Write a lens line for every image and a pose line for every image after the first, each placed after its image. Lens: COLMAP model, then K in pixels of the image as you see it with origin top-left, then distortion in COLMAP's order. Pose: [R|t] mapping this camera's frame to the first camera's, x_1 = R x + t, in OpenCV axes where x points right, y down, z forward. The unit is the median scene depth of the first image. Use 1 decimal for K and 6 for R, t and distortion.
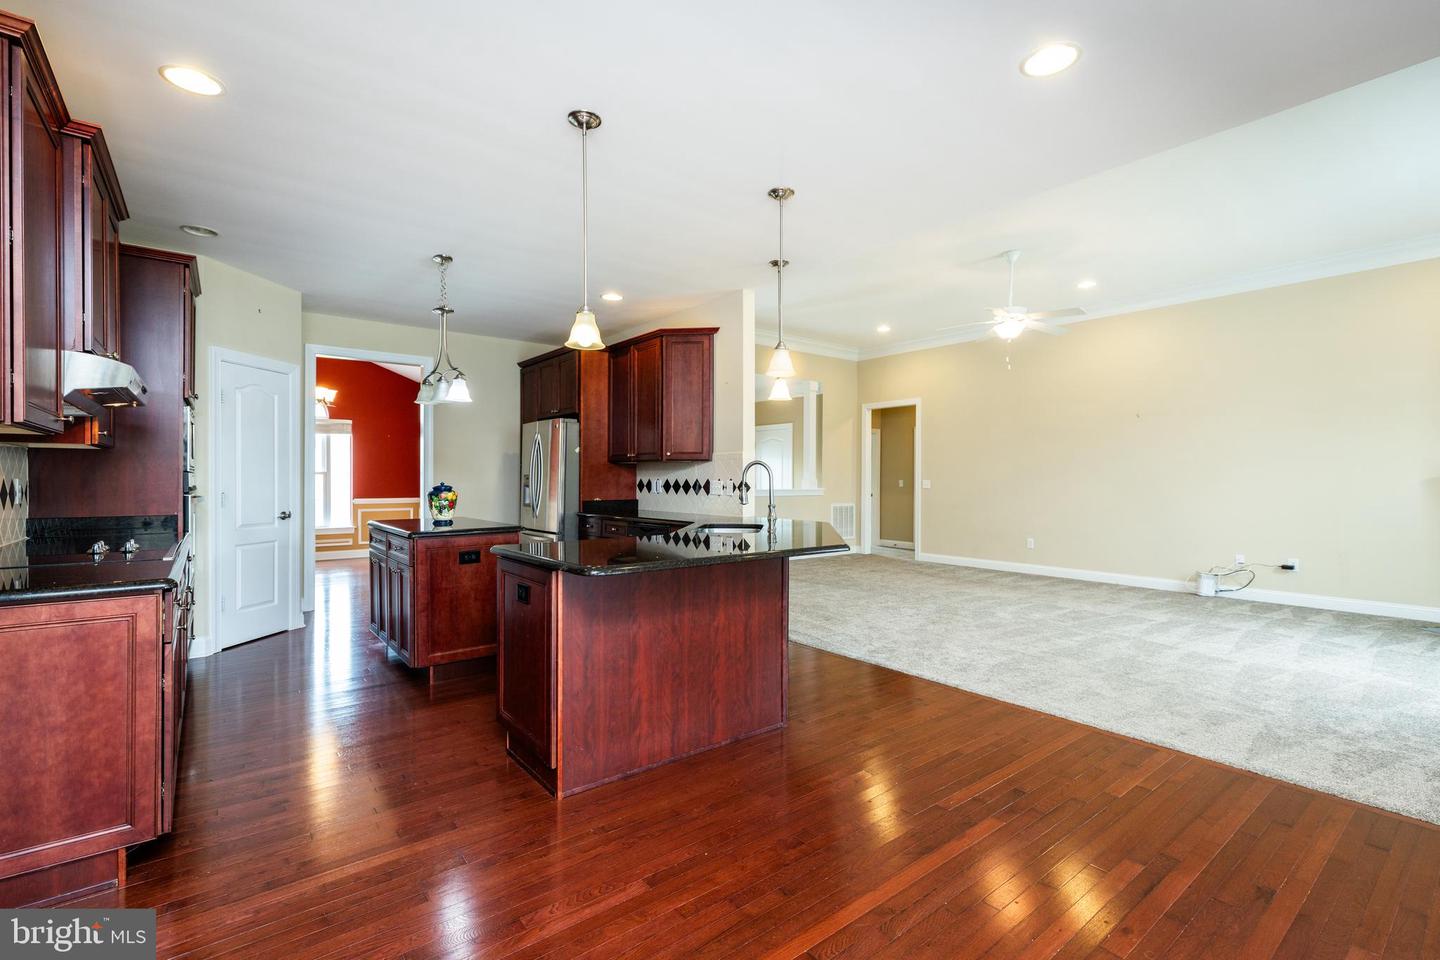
lens RADIAL K [[643.5, 0, 719.0], [0, 643.5, 476.8], [0, 0, 1]] dist [0.026765, -0.000129]
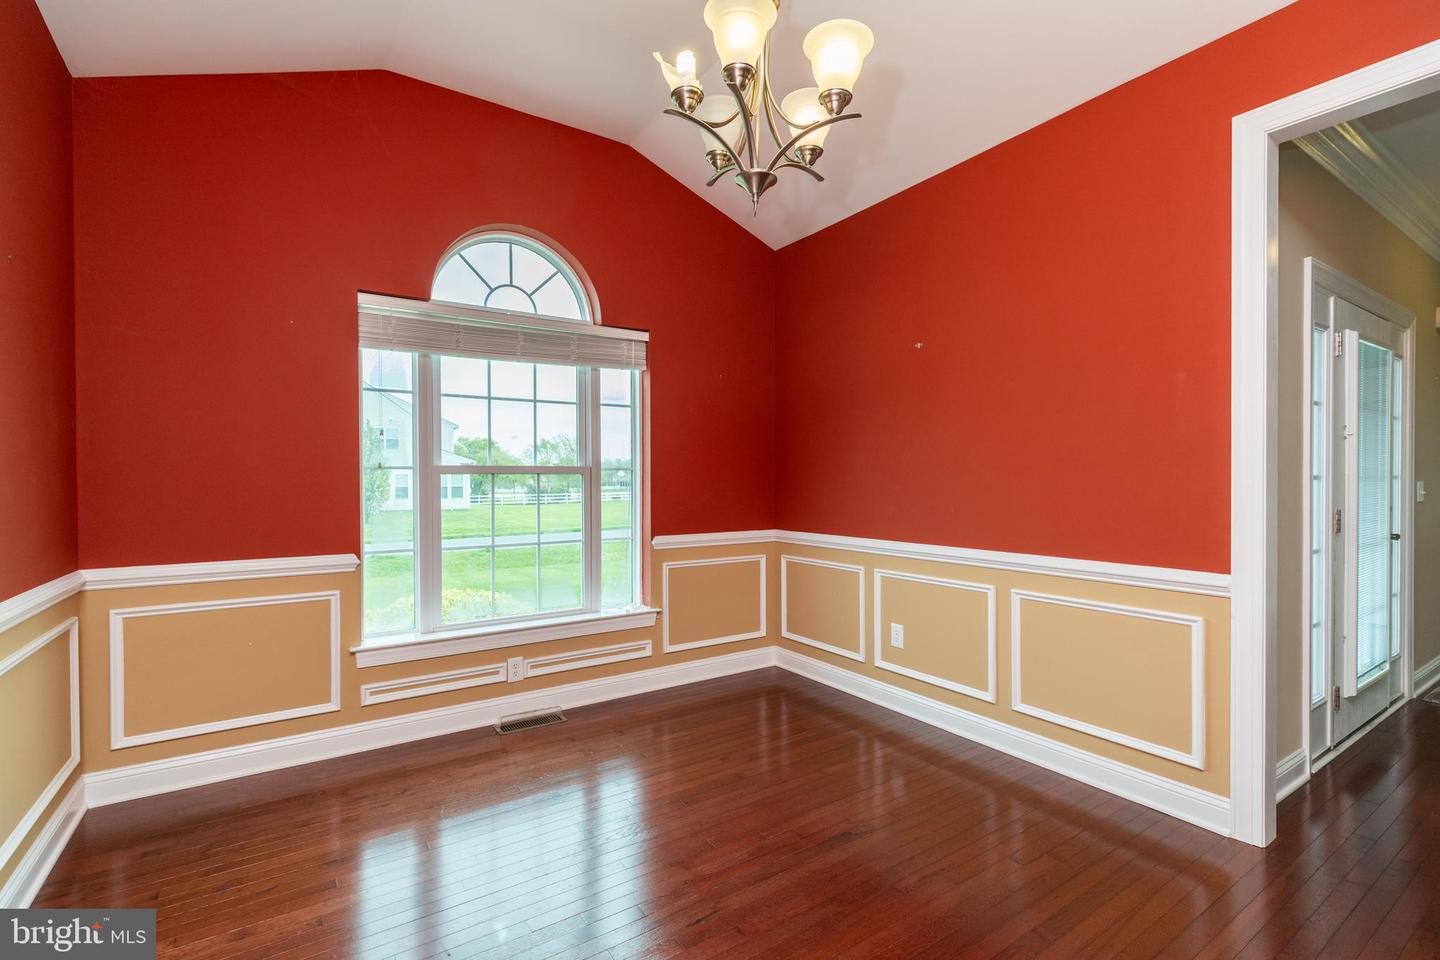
lens RADIAL K [[646.8, 0, 718.6], [0, 646.8, 483.5], [0, 0, 1]] dist [0.013800, 0.000270]
pose [[0.997304, -0.005383, -0.073180, -0.878412], [0.005836, 0.999965, 0.005981, 0.001108], [0.073145, -0.006392, 0.997301, 1.098577]]
